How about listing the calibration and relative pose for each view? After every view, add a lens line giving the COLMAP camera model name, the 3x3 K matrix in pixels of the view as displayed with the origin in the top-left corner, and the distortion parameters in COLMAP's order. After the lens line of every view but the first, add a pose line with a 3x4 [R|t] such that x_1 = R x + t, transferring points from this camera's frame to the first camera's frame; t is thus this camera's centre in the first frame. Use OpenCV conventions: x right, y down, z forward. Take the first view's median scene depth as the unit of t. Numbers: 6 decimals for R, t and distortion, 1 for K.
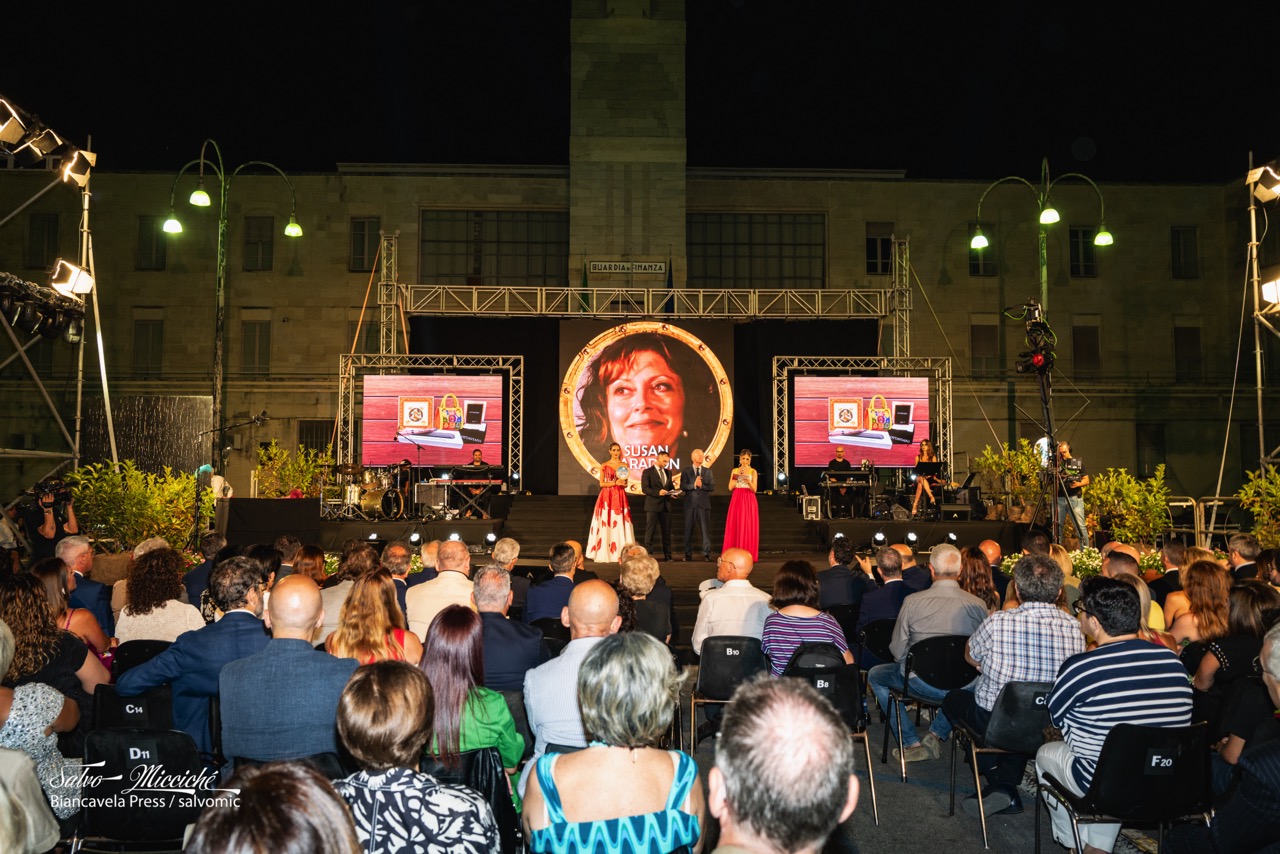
lens RADIAL K [[1026.2, 0, 640.0], [0, 1026.2, 427.0], [0, 0, 1]] dist [-0.007407, 0.001924]
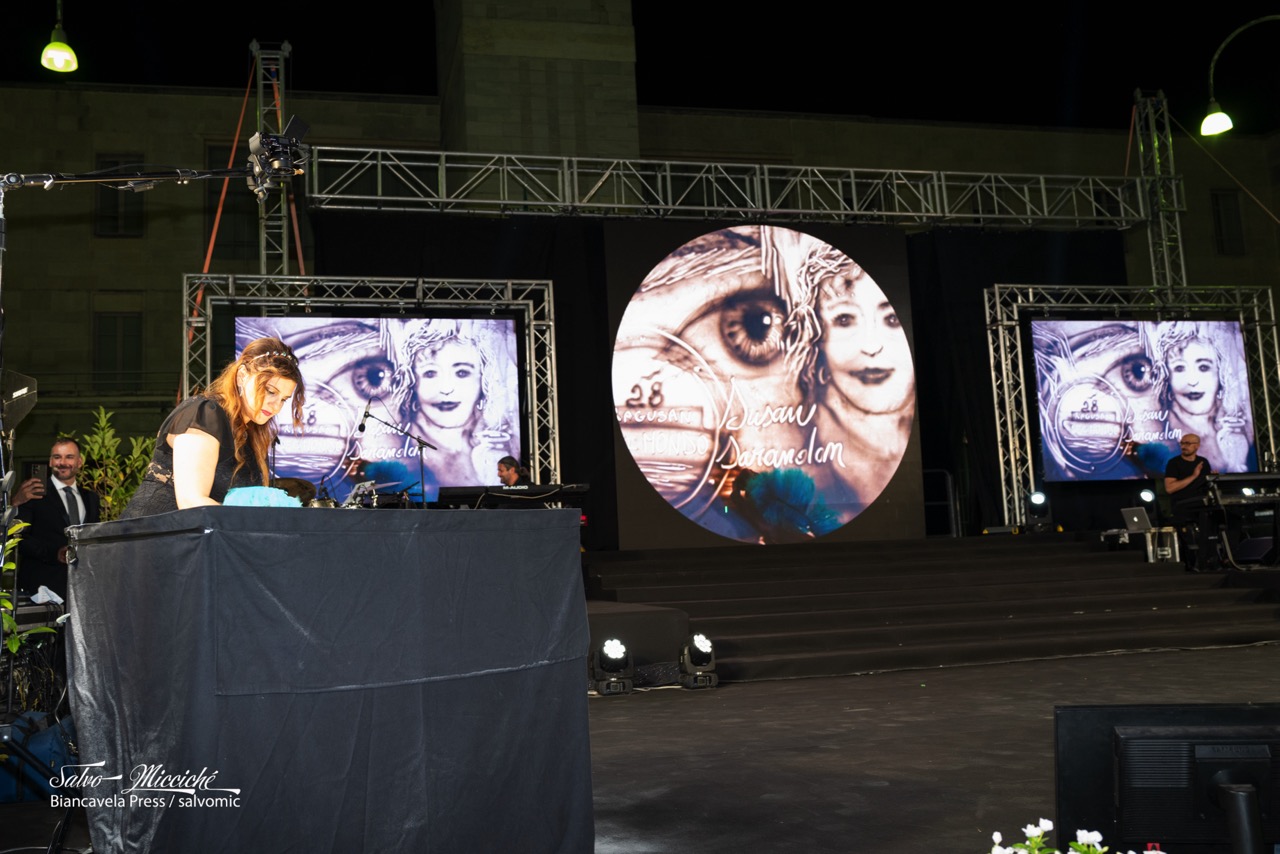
lens RADIAL K [[1114.7, 0, 547.5], [0, 1114.7, 441.6], [0, 0, 1]] dist [-0.010756, -0.012111]
pose [[0.984815, -0.023856, 0.171961, -0.208773], [0.033349, 0.998062, -0.052527, 0.038700], [-0.170375, 0.057464, 0.983702, 0.447881]]
